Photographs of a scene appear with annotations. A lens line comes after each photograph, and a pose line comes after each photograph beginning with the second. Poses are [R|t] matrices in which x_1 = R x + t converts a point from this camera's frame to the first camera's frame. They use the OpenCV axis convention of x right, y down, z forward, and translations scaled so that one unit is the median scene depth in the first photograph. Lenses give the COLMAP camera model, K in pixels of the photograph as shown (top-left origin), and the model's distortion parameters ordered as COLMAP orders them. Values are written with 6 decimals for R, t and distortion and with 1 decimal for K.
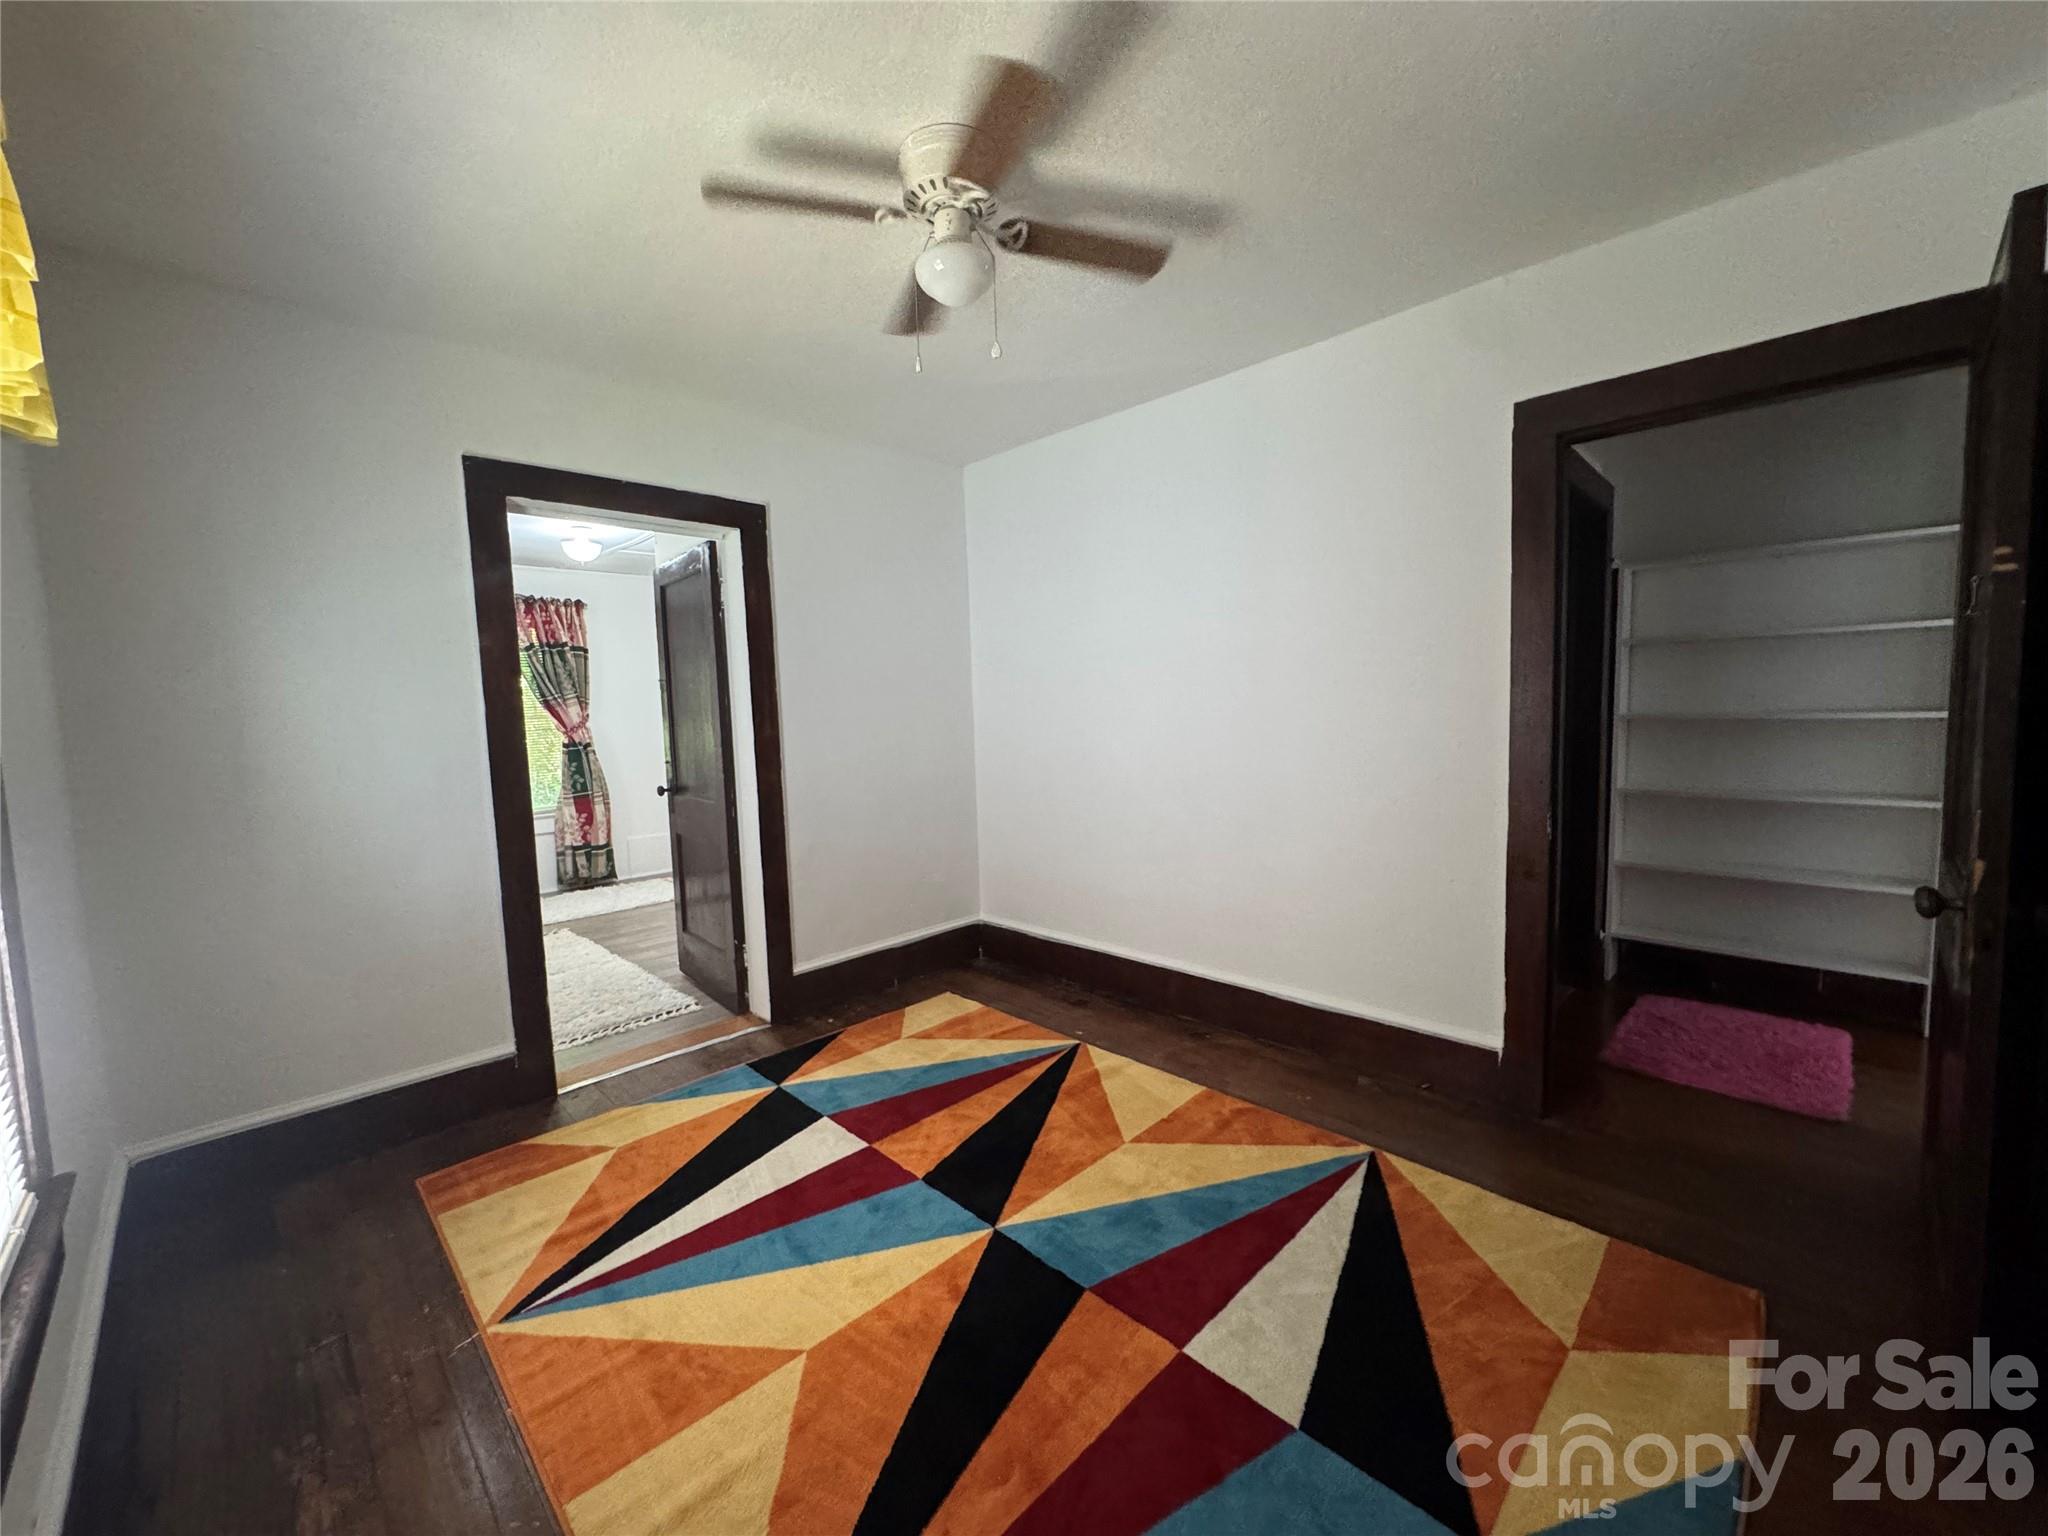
lens RADIAL K [[817.5, 0, 1028.0], [0, 817.5, 767.7], [0, 0, 1]] dist [-0.005406, 0.000281]
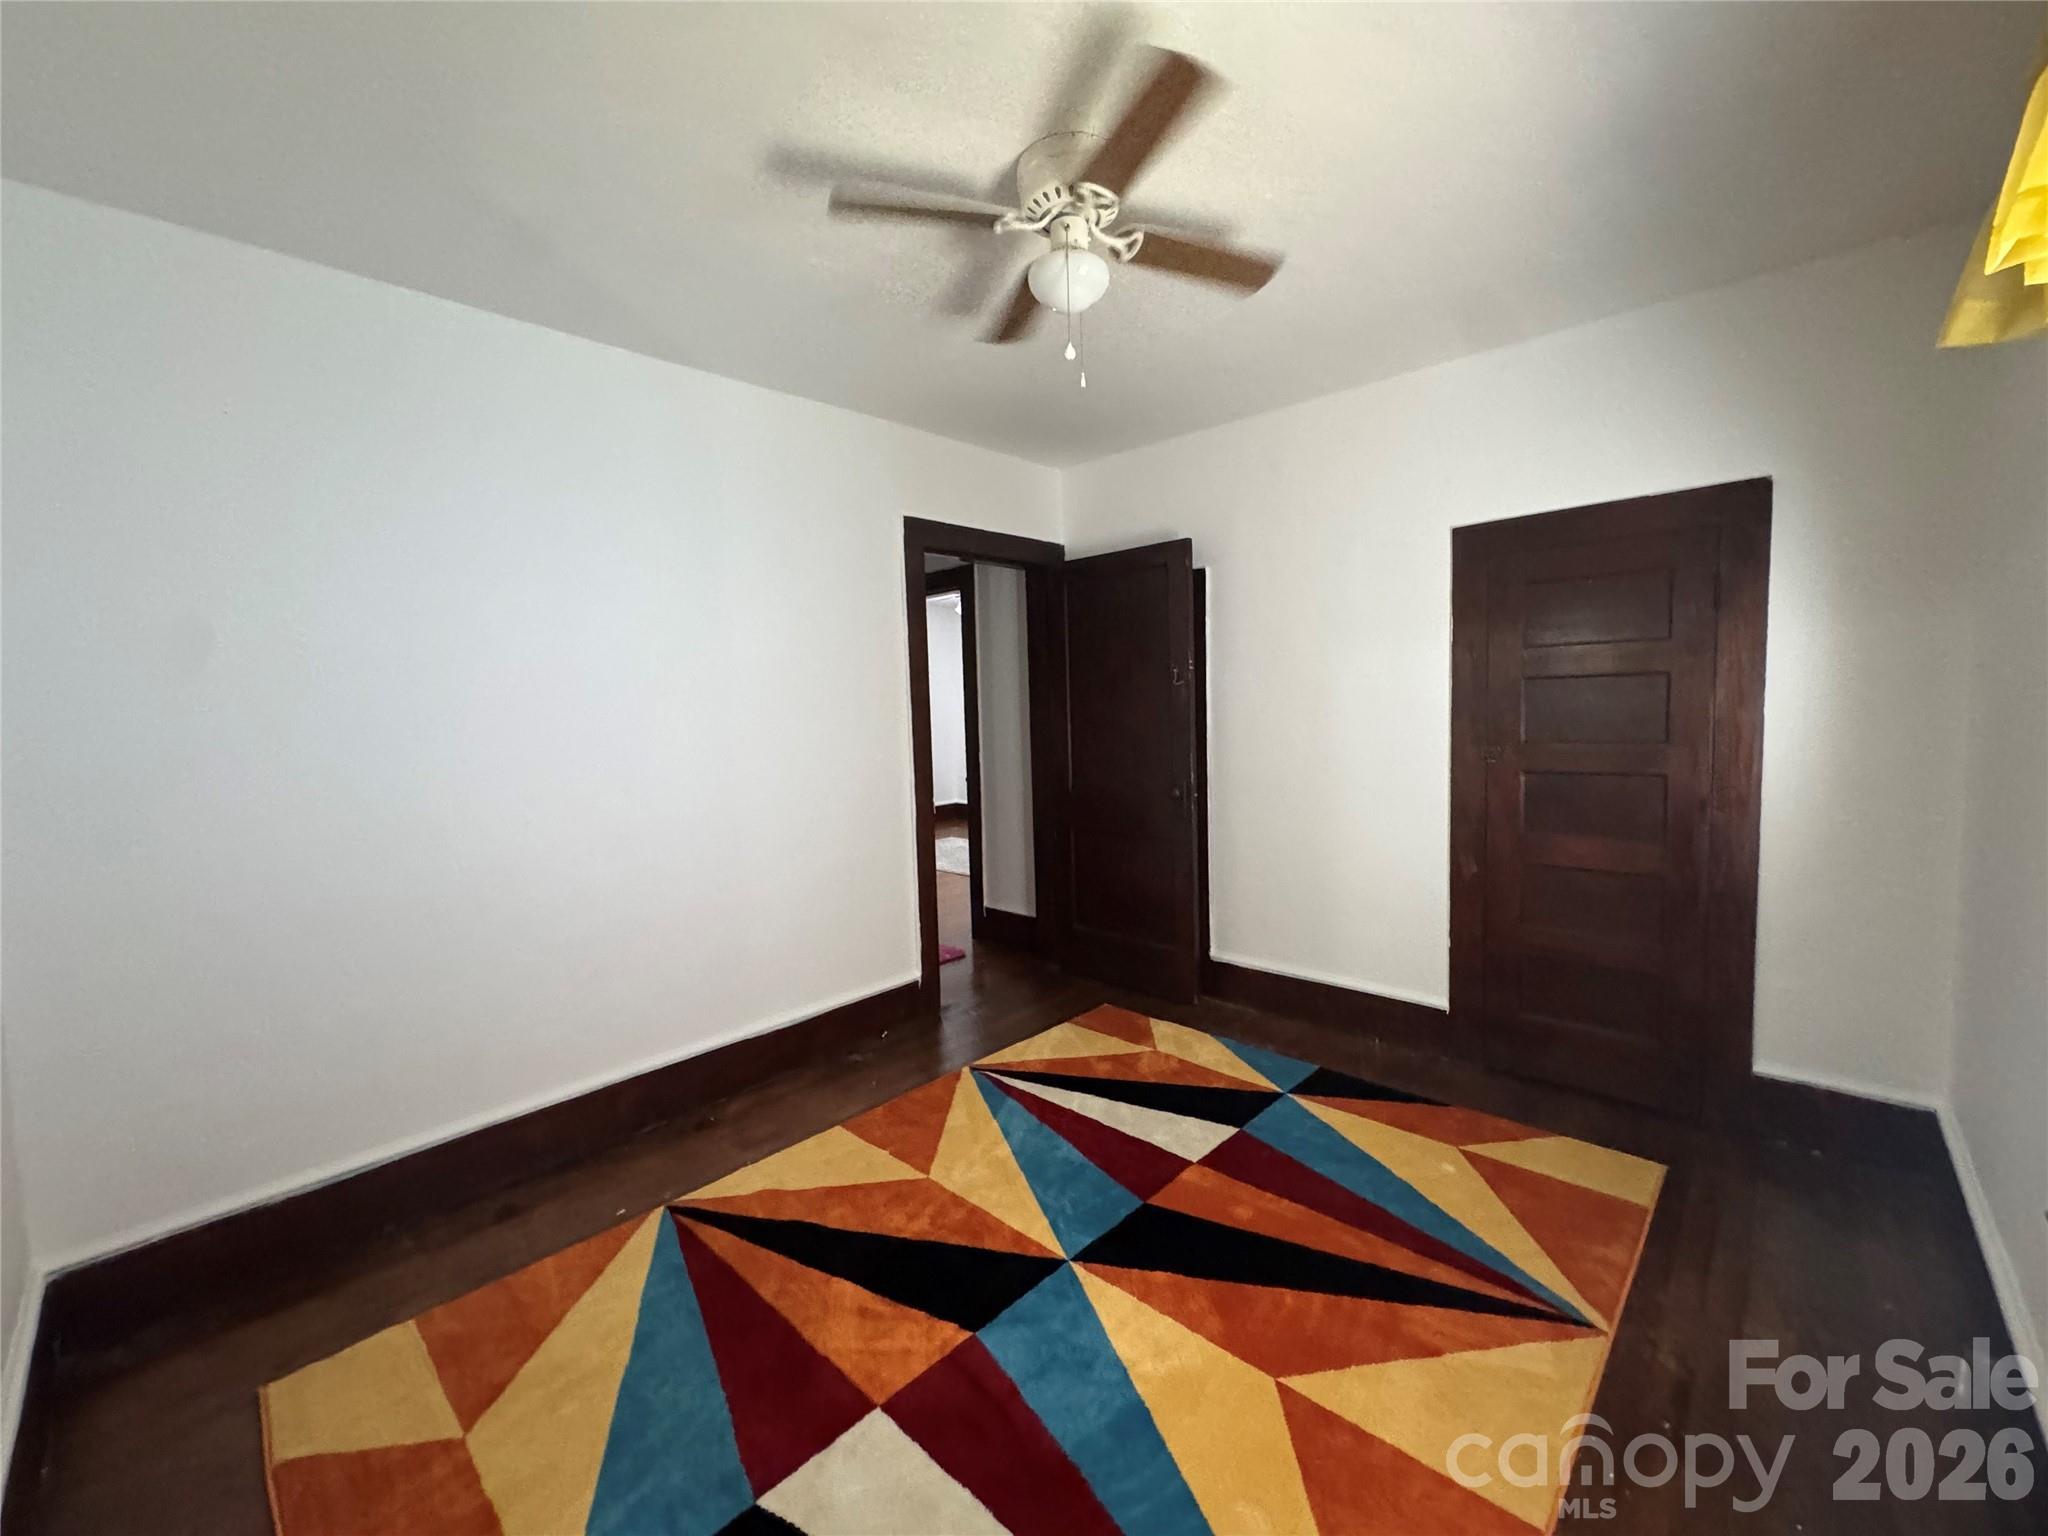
lens RADIAL K [[817.5, 0, 1020.9], [0, 817.5, 764.8], [0, 0, 1]] dist [-0.005406, 0.000281]
pose [[-0.022056, -0.037374, 0.999058, -0.640411], [0.120772, 0.991883, 0.039772, -0.035577], [-0.992435, 0.121535, -0.017363, 0.660649]]
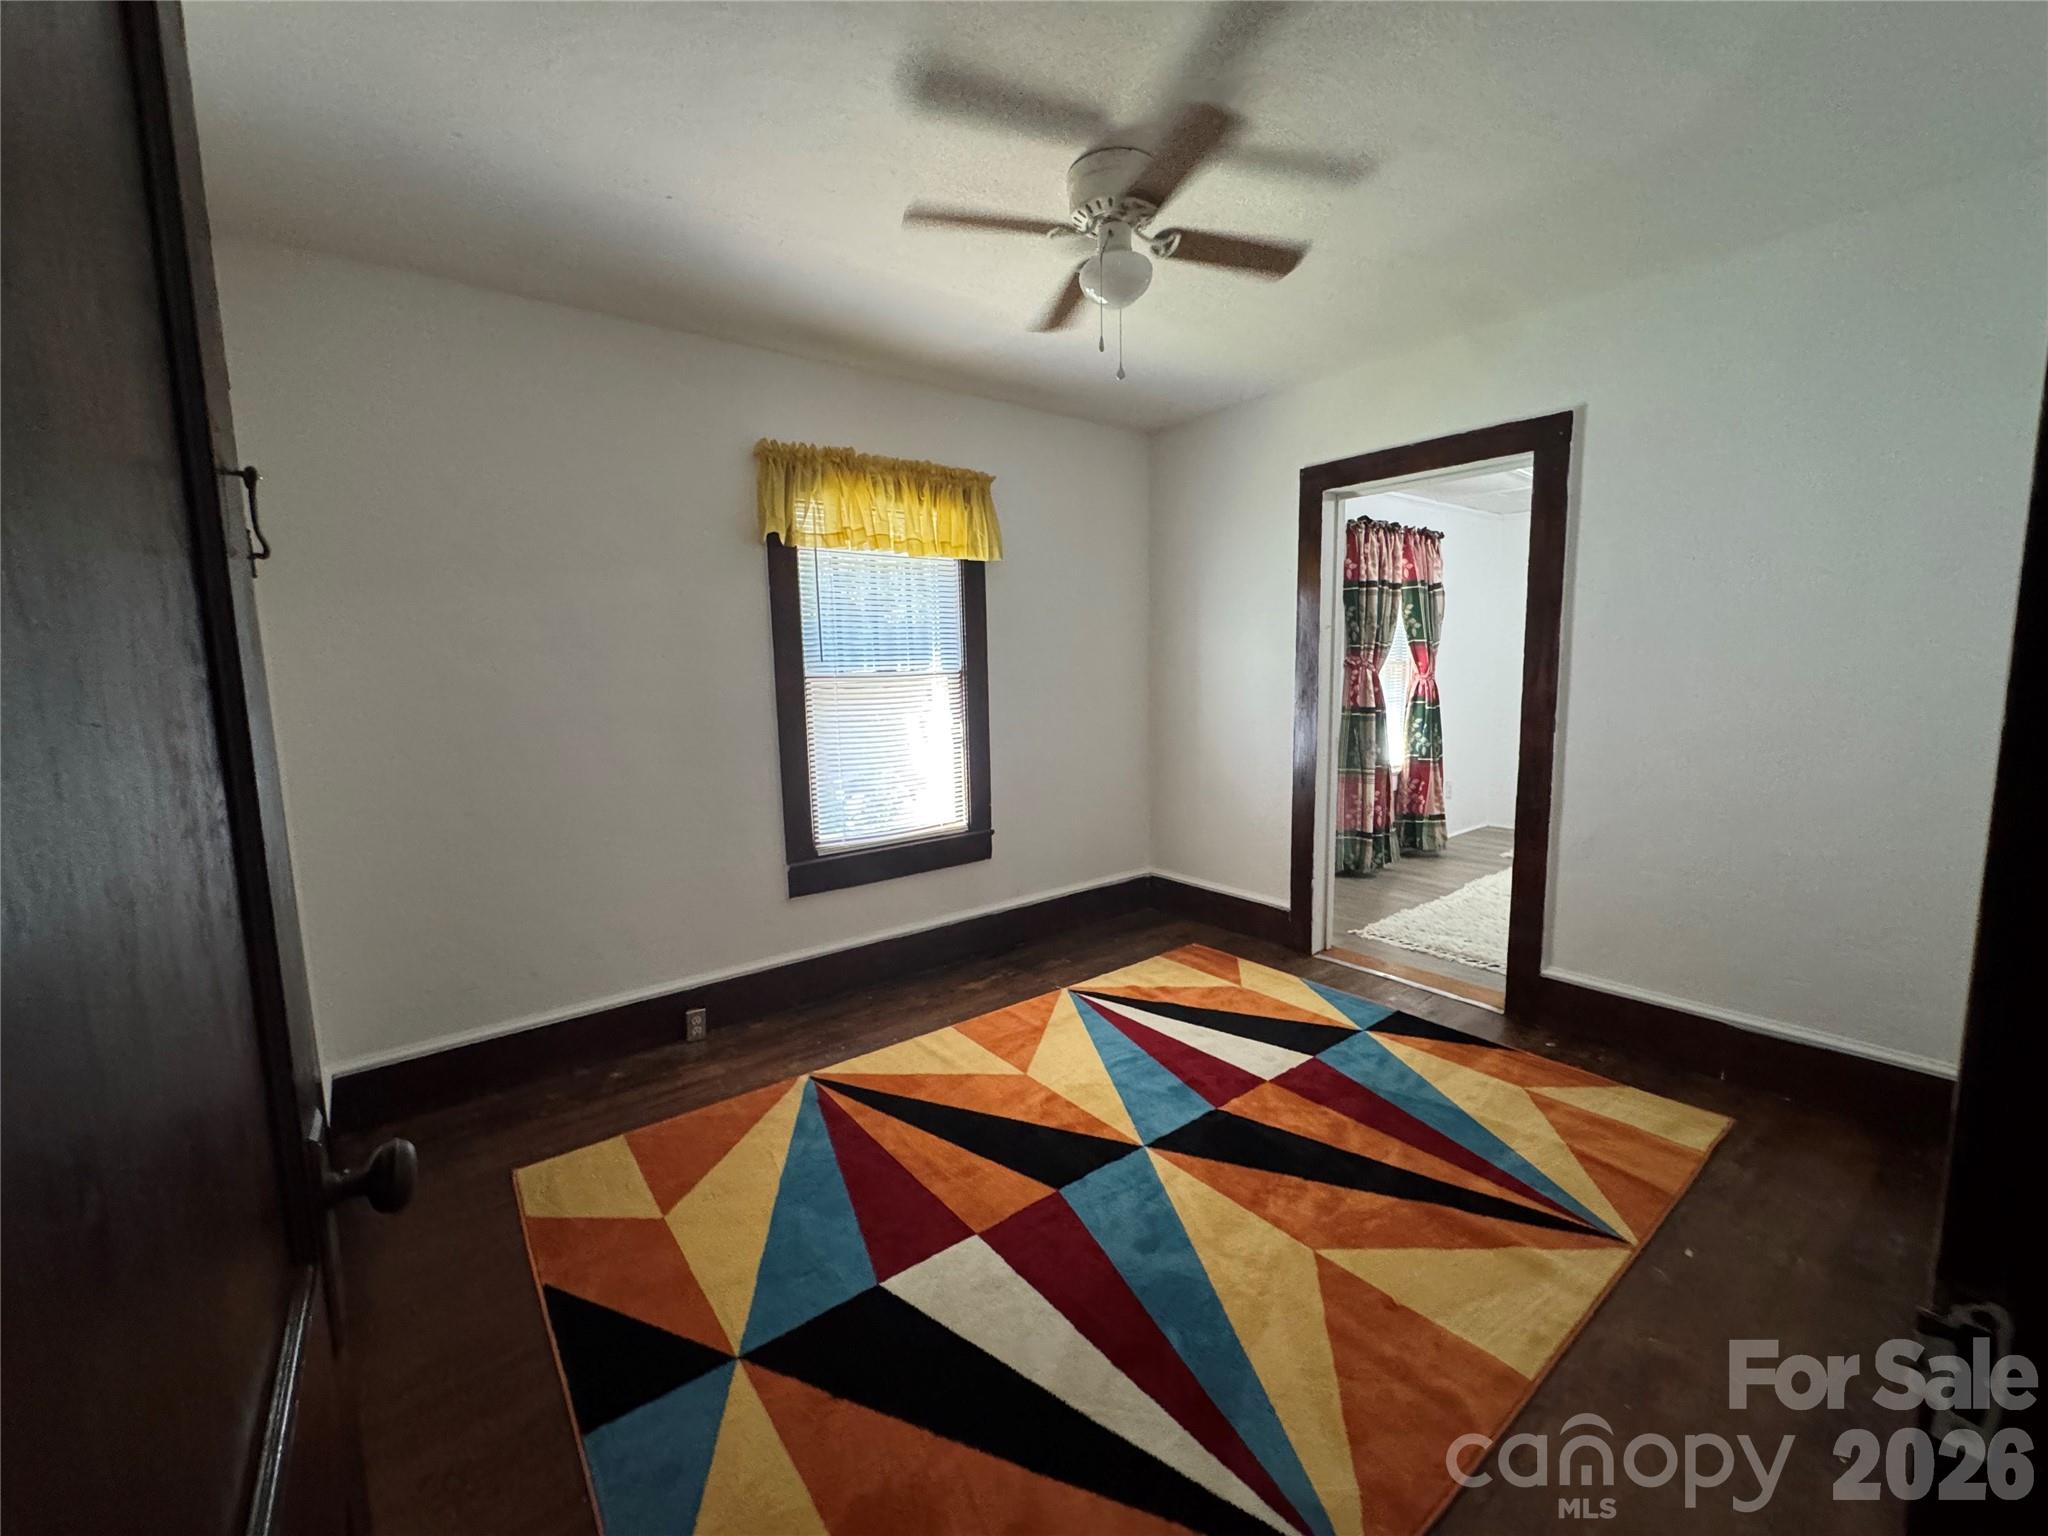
lens RADIAL K [[817.5, 0, 1015.2], [0, 817.5, 767.6], [0, 0, 1]] dist [-0.005406, 0.000281]
pose [[-0.134620, 0.153128, -0.978994, 0.647285], [-0.059567, 0.984950, 0.162250, -0.070063], [0.989105, 0.080157, -0.123472, 0.608912]]
